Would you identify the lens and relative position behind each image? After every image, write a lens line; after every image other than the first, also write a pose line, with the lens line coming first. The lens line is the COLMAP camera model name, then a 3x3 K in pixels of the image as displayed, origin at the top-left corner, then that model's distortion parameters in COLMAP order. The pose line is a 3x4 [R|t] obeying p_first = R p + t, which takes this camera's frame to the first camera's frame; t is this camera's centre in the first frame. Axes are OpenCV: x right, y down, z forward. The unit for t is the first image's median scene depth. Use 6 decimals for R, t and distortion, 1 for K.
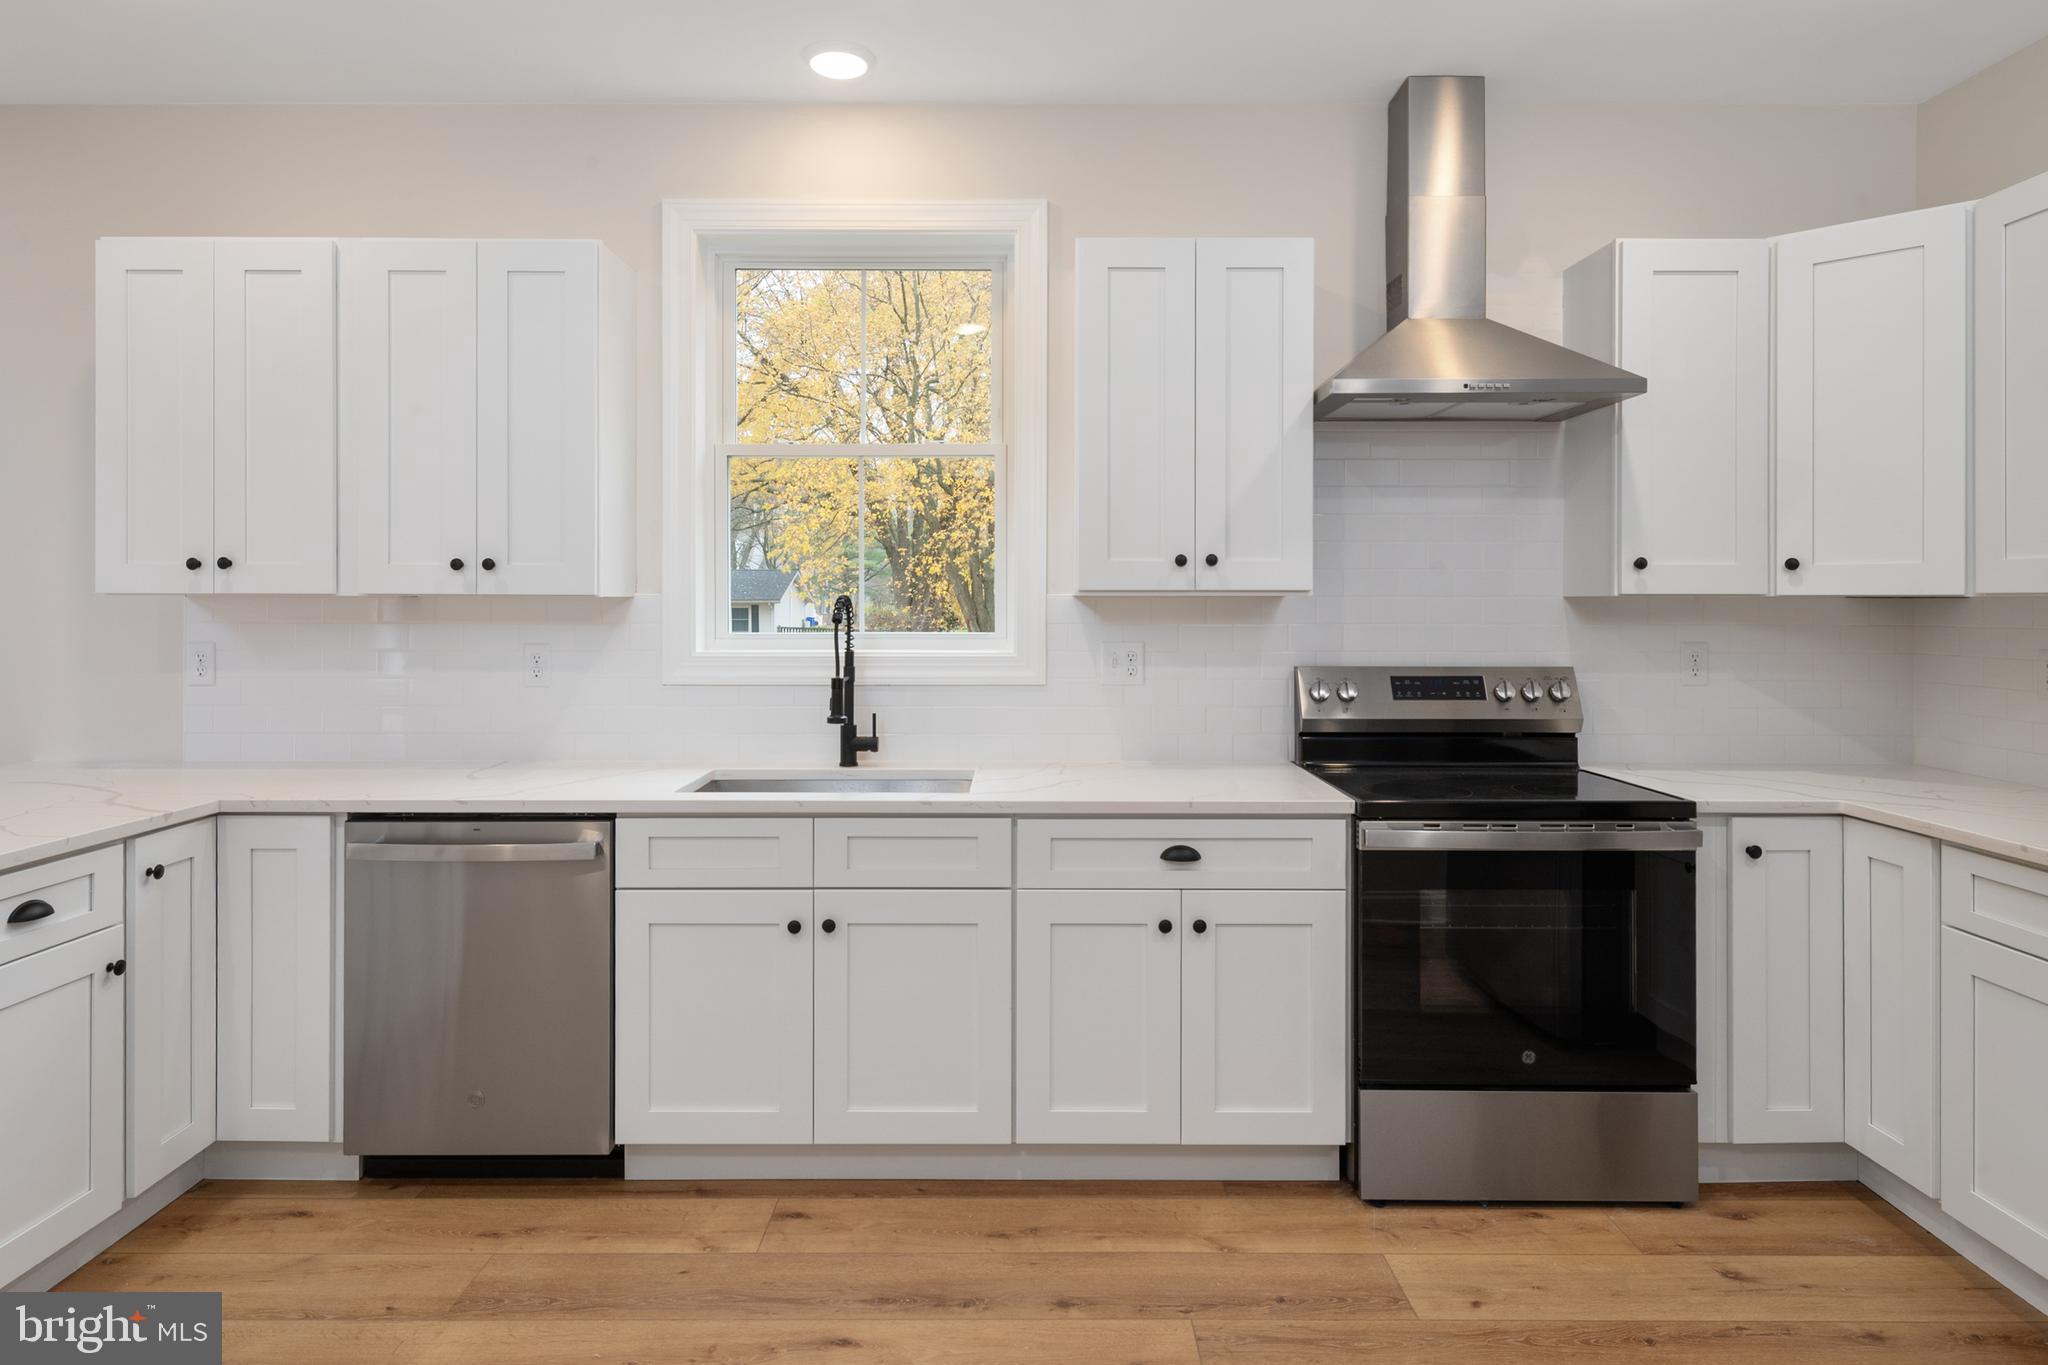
lens RADIAL K [[1192.9, 0, 1018.8], [0, 1192.9, 600.6], [0, 0, 1]] dist [0.008299, -0.002064]
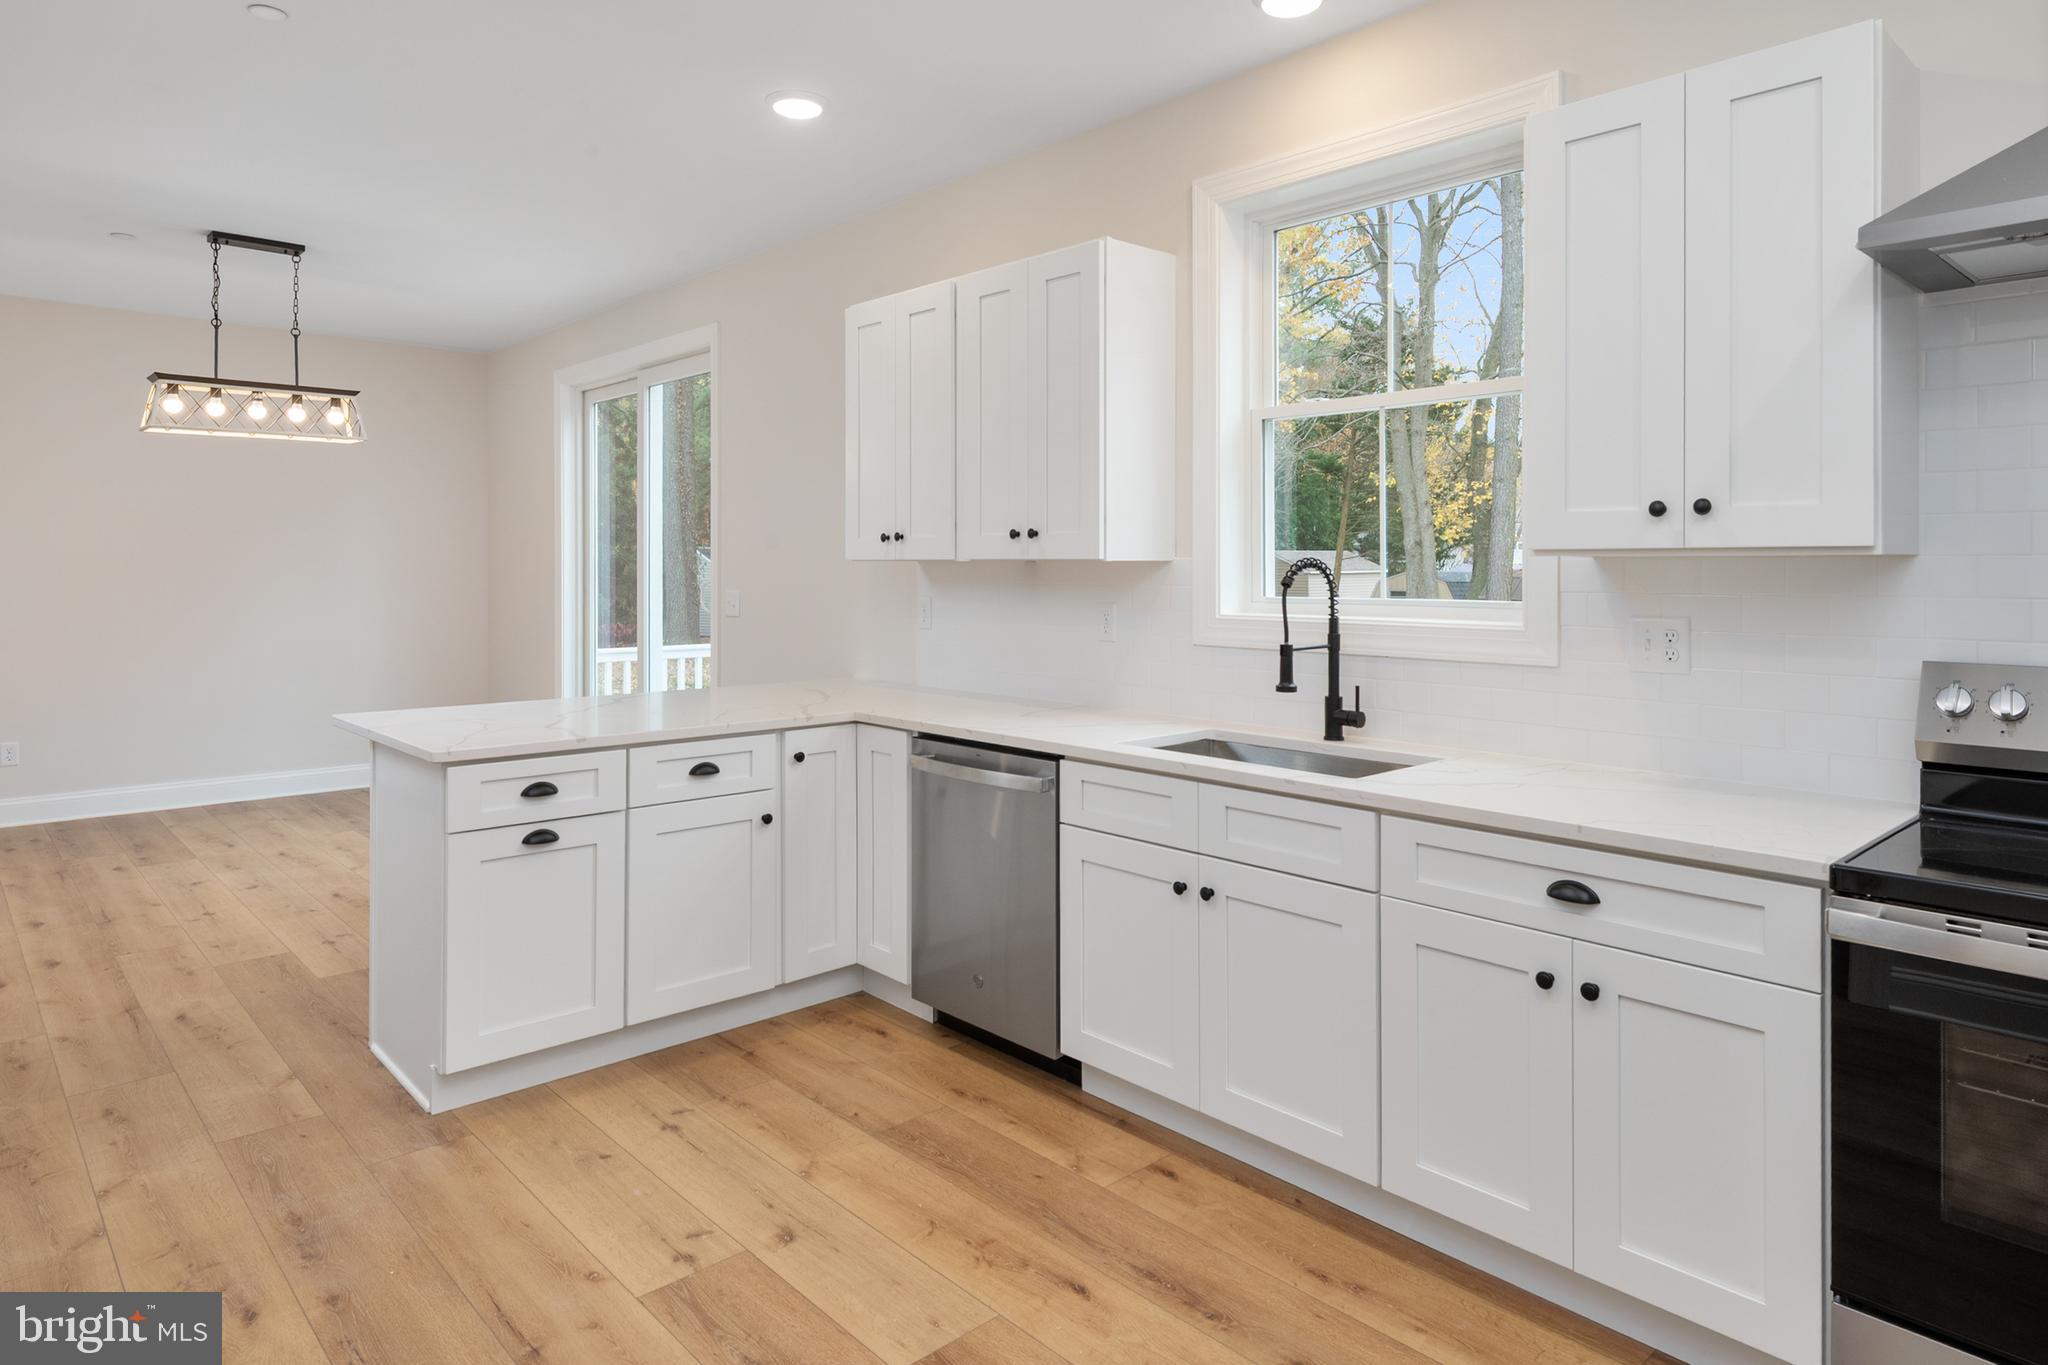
lens RADIAL K [[1207.9, 0, 1024.9], [0, 1207.9, 565.2], [0, 0, 1]] dist [0.006557, -0.000878]
pose [[0.678487, -0.002029, -0.734610, 0.467307], [0.000065, 0.999996, -0.002702, 0.004652], [0.734613, 0.001786, 0.678484, 0.212923]]
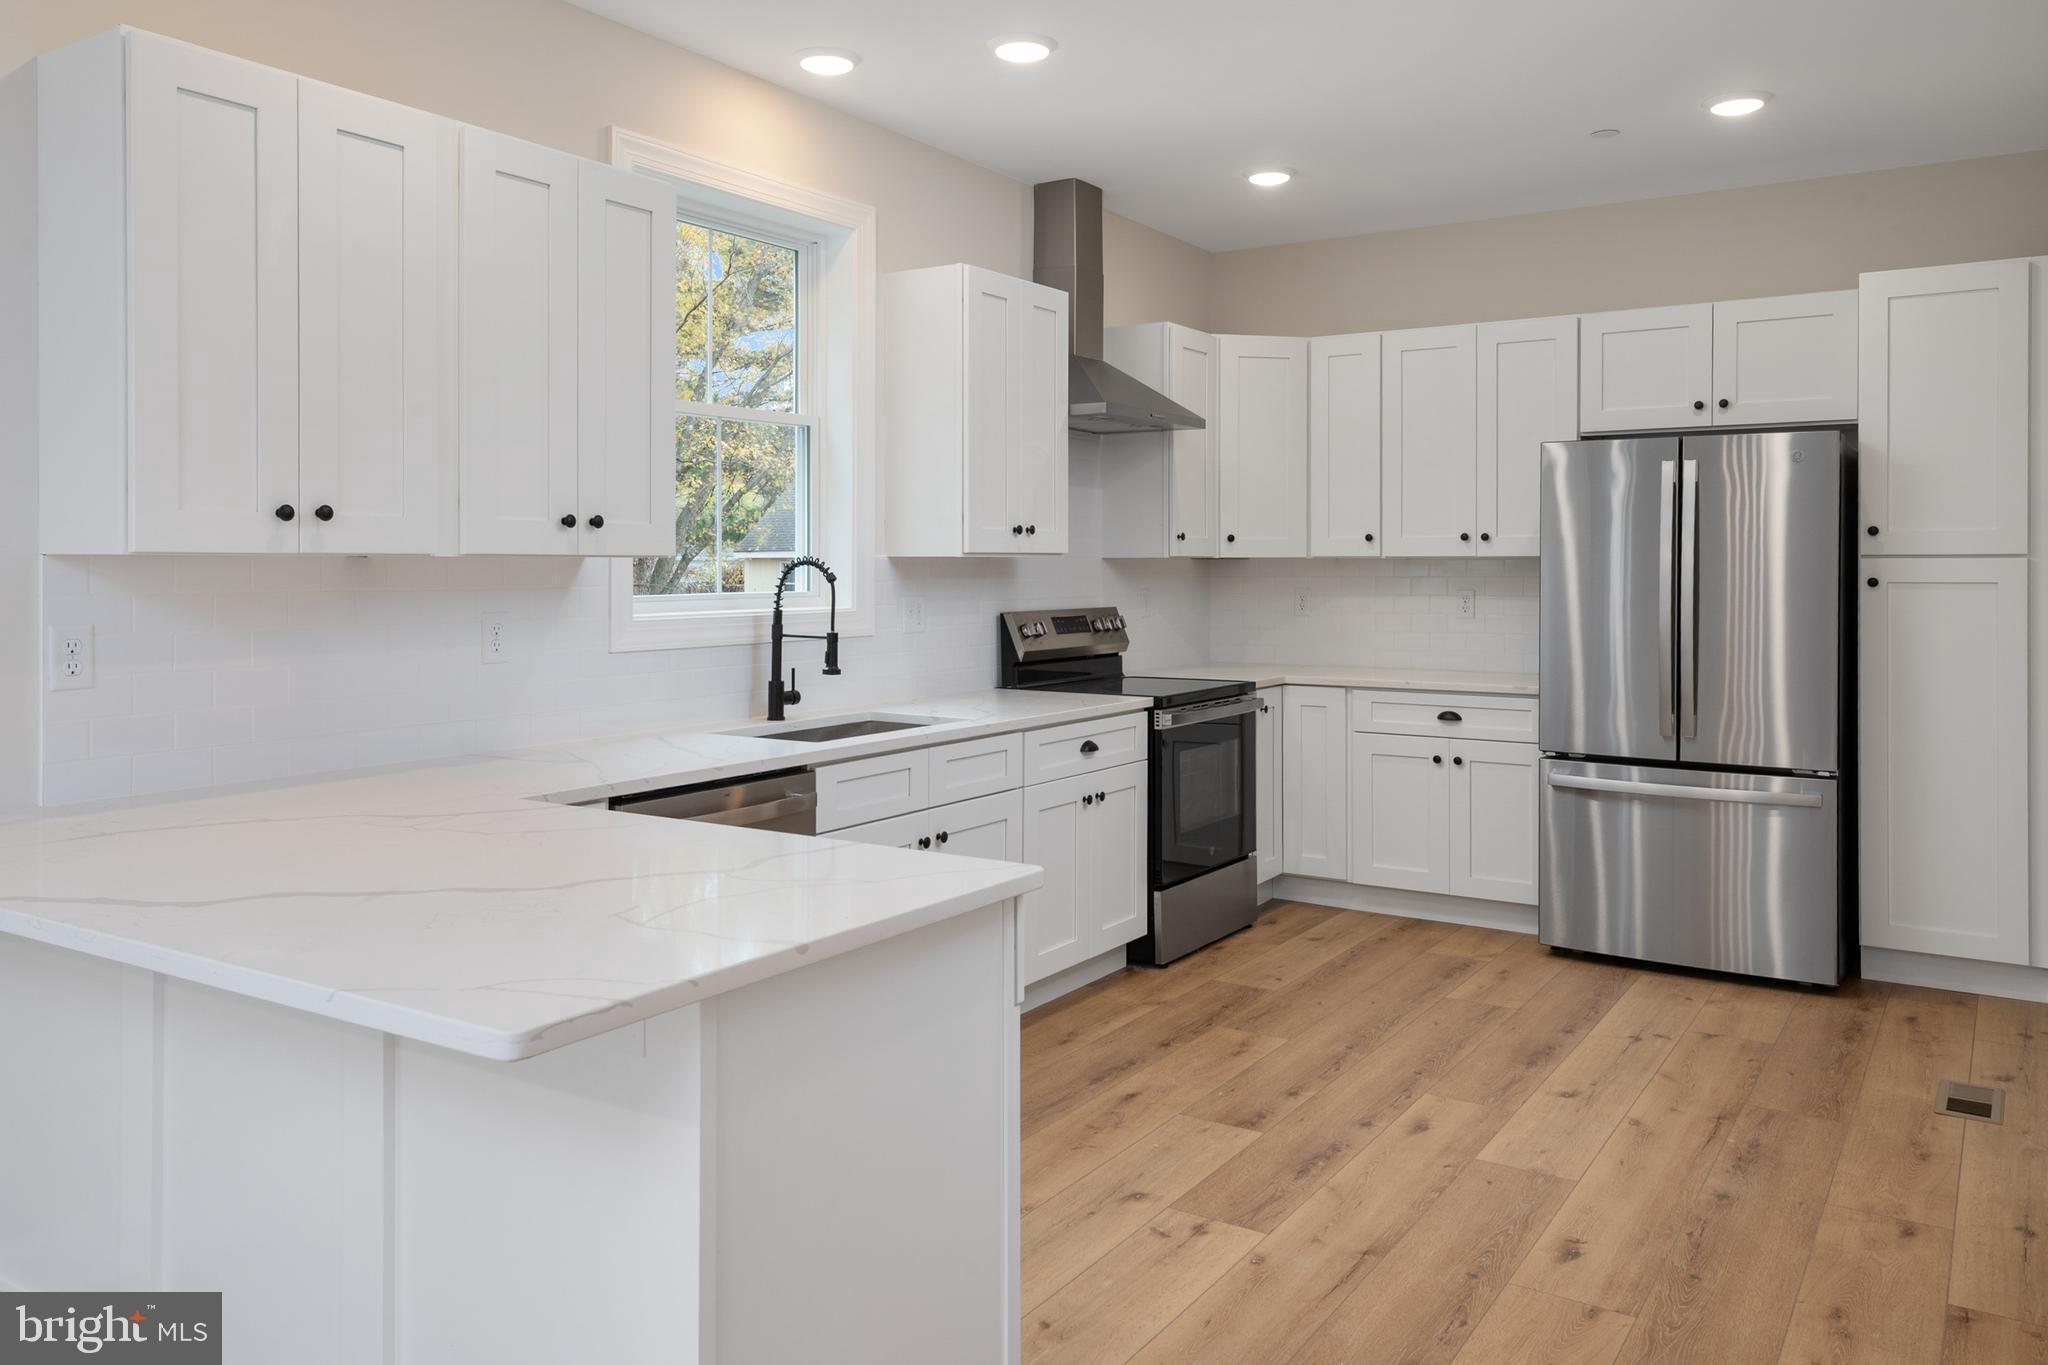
lens RADIAL K [[1519.1, 0, 1024.6], [0, 1519.1, 563.9], [0, 0, 1]] dist [0.008411, 0.000562]
pose [[0.546622, -0.003009, 0.837374, -1.359472], [0.000973, 0.999995, 0.002958, -0.001619], [-0.837379, -0.000802, 0.546623, 0.112252]]
